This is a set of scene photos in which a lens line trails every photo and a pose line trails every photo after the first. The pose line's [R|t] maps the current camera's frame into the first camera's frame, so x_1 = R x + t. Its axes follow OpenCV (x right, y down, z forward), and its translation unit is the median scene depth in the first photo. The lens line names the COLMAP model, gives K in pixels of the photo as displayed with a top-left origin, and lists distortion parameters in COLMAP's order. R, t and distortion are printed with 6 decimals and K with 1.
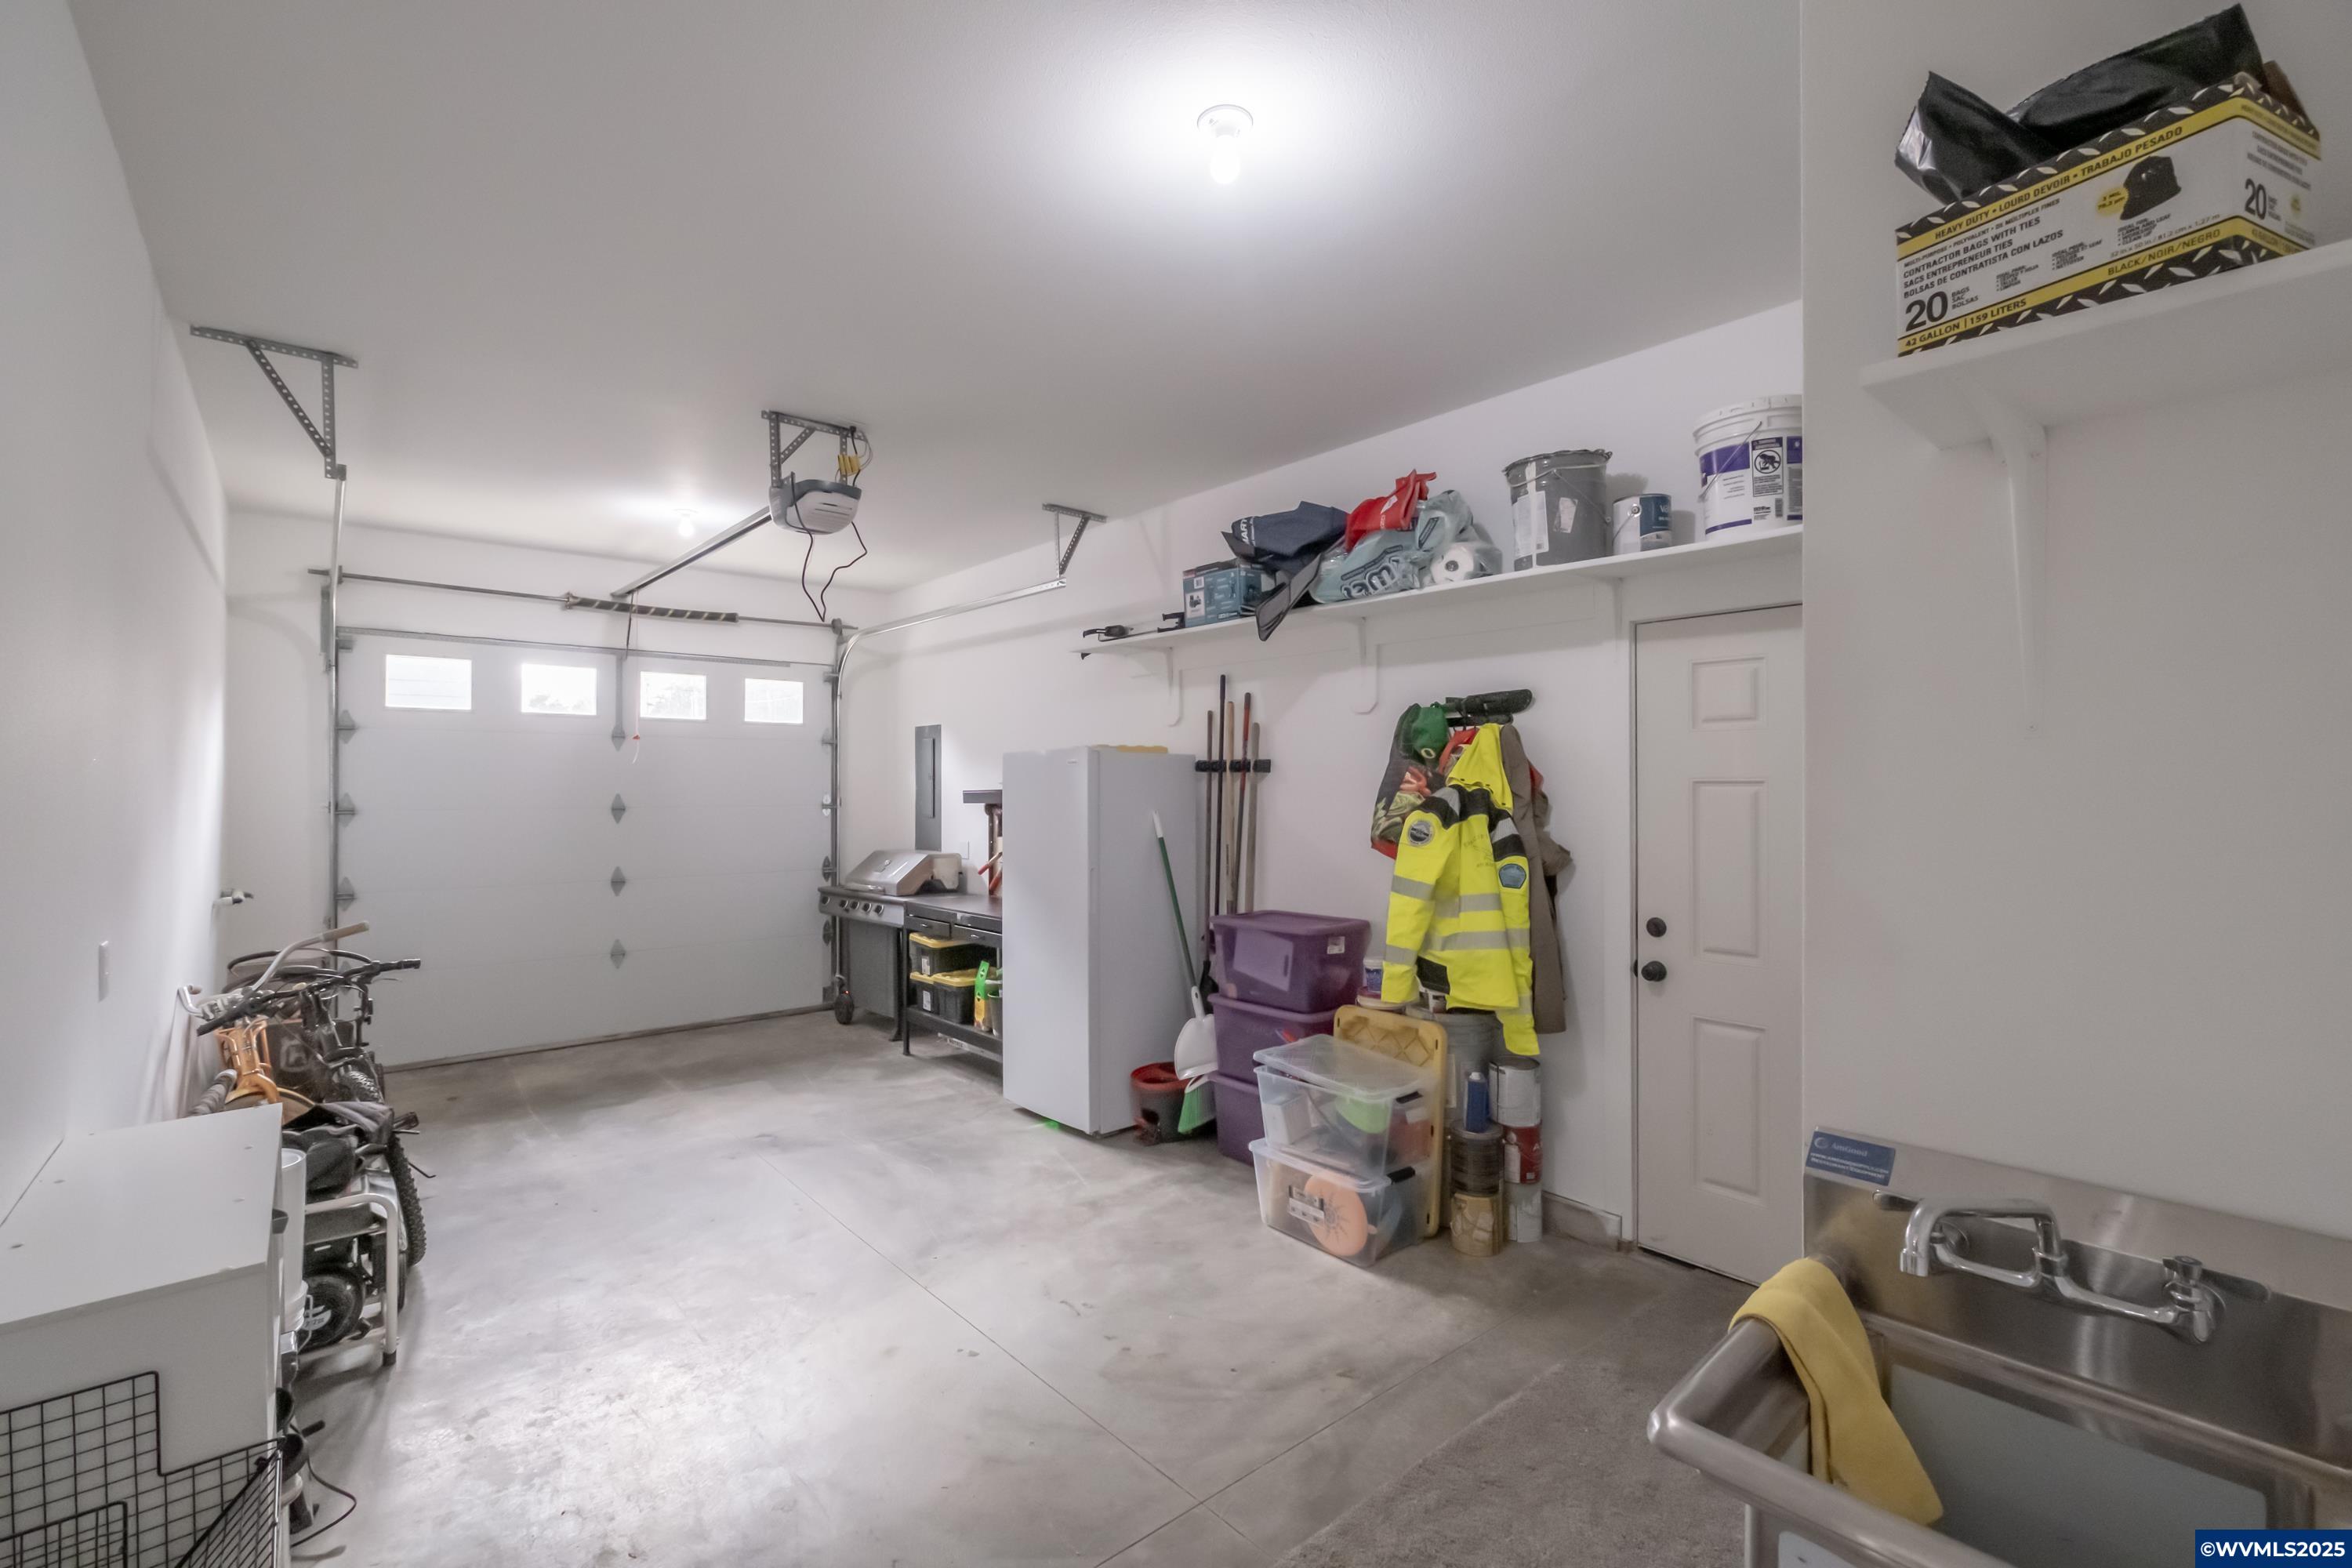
lens RADIAL K [[1039.9, 0, 1174.9], [0, 1039.9, 787.4], [0, 0, 1]] dist [-0.002140, -0.000579]
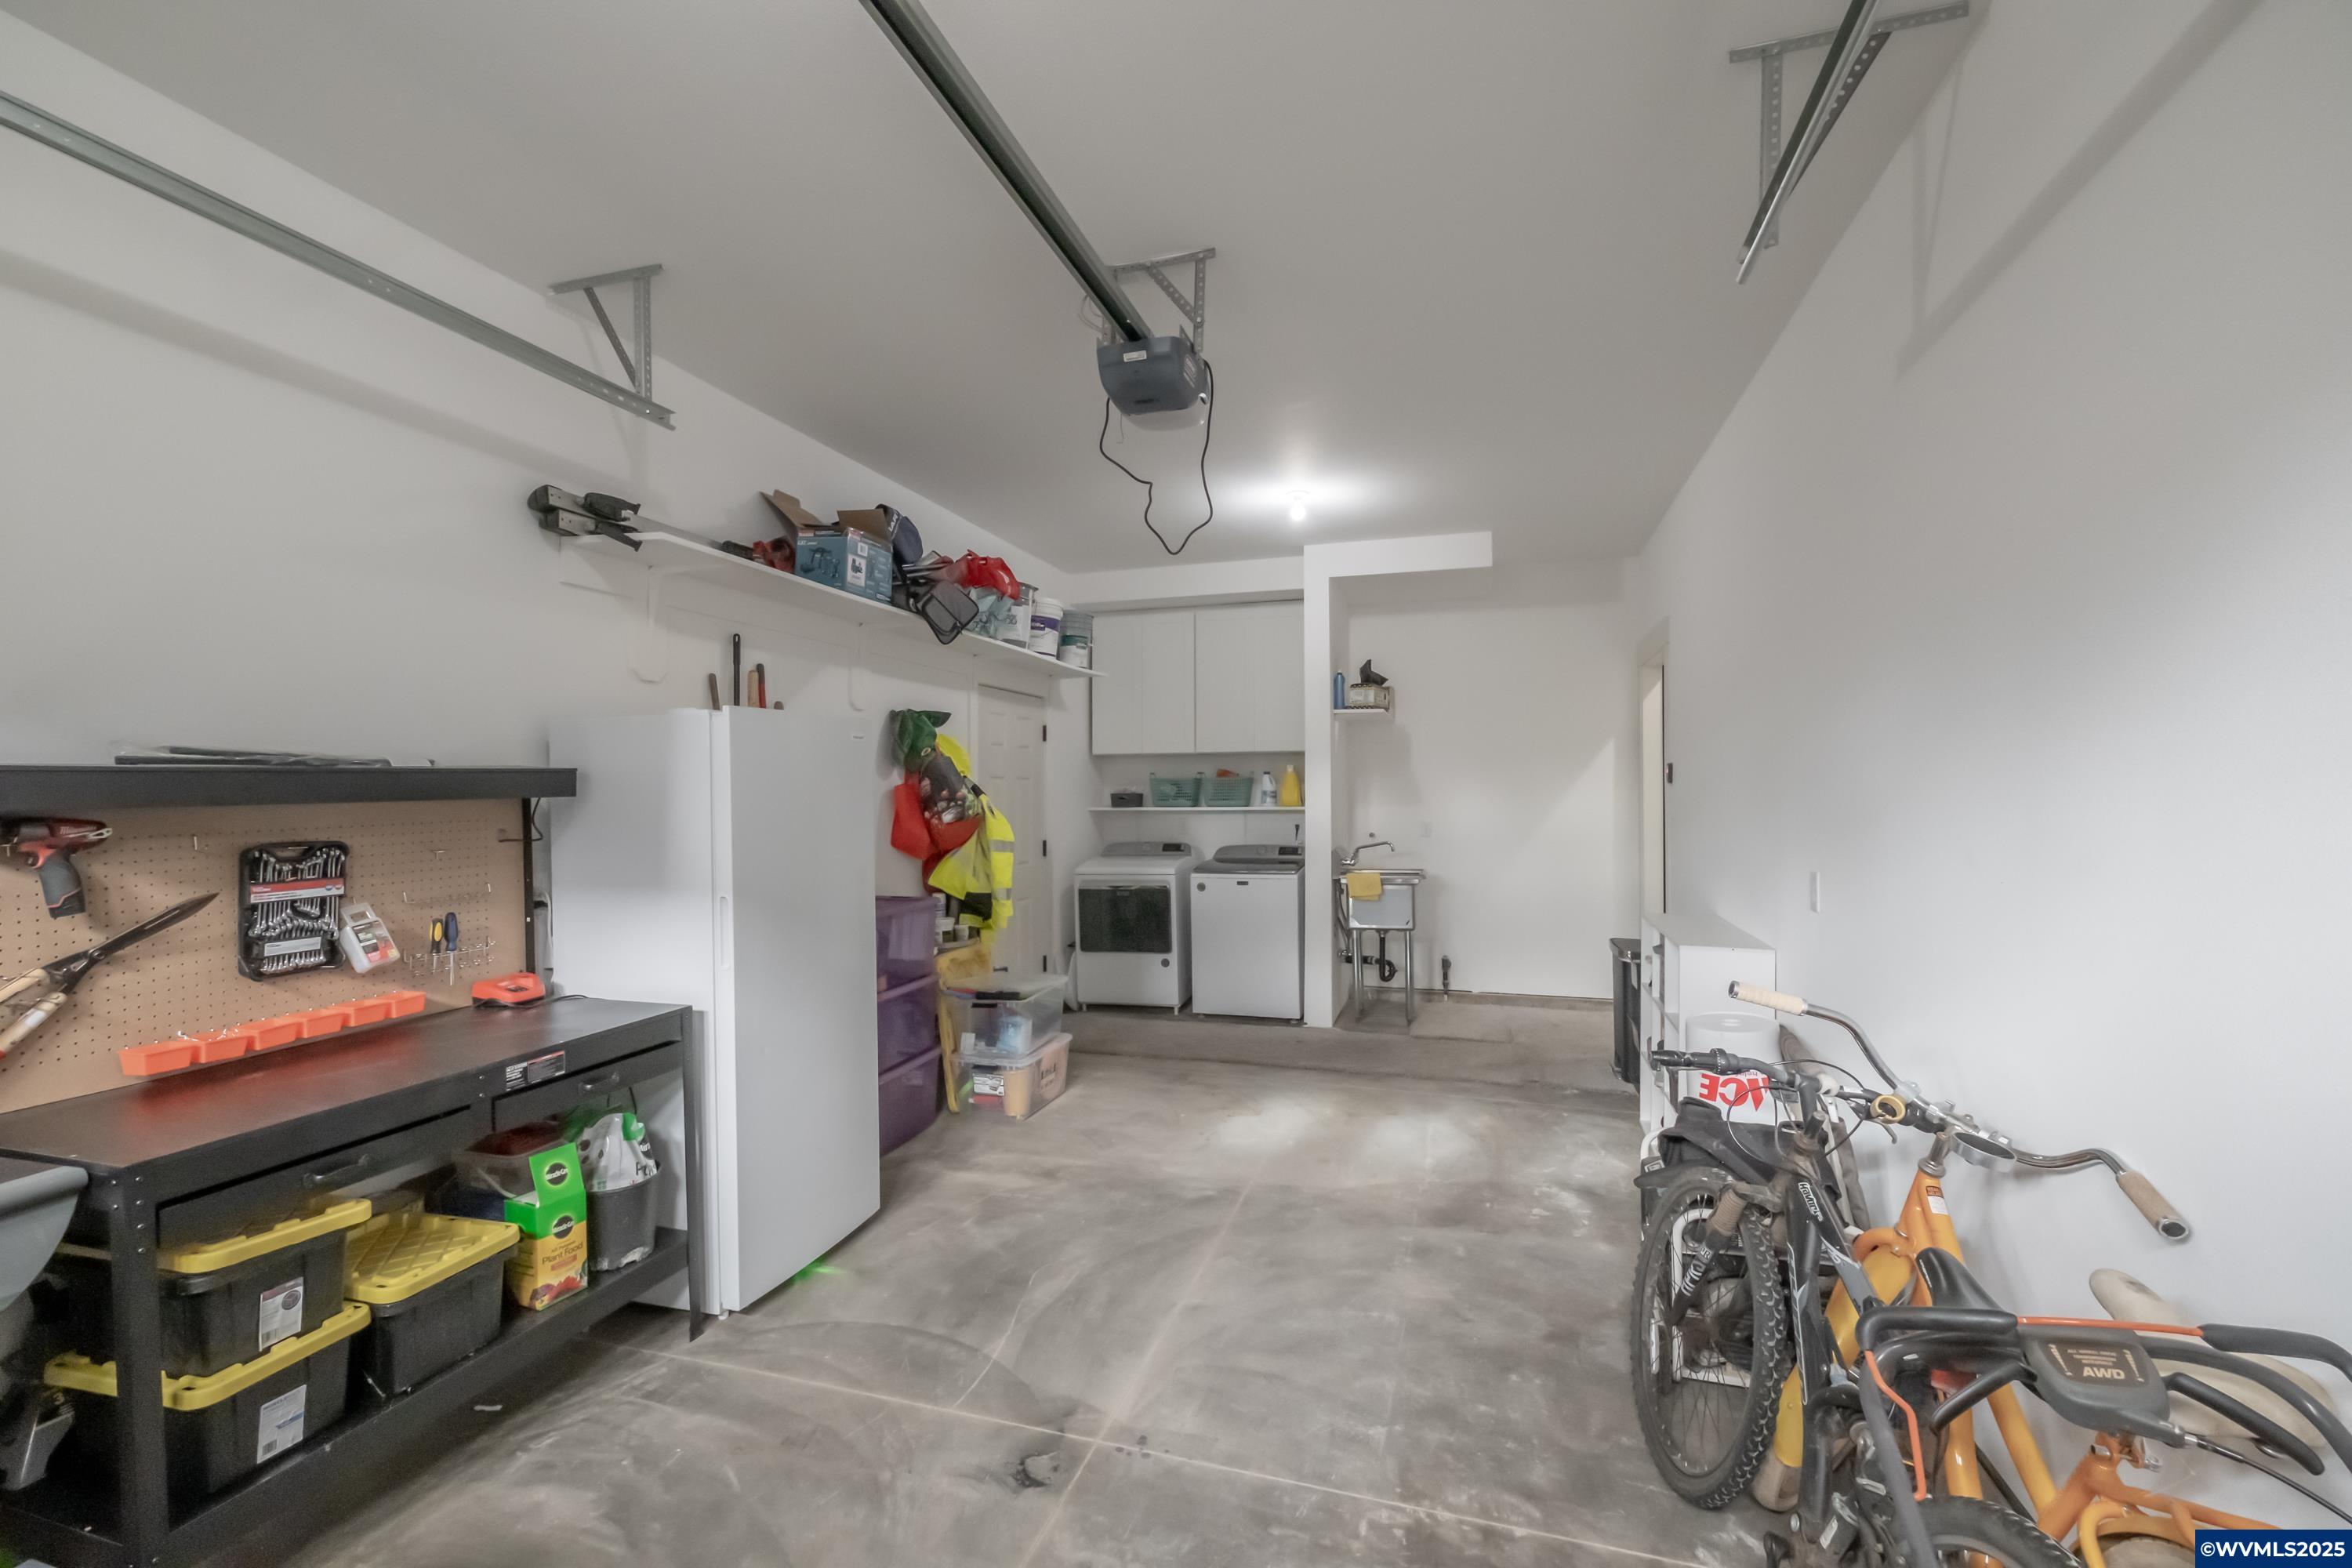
lens RADIAL K [[1039.9, 0, 1172.0], [0, 1039.9, 790.6], [0, 0, 1]] dist [-0.002140, -0.000579]
pose [[-0.549742, -0.000171, 0.835335, -0.883080], [0.002145, 0.999996, 0.001616, 0.013094], [-0.835332, 0.002681, -0.549739, 1.272732]]
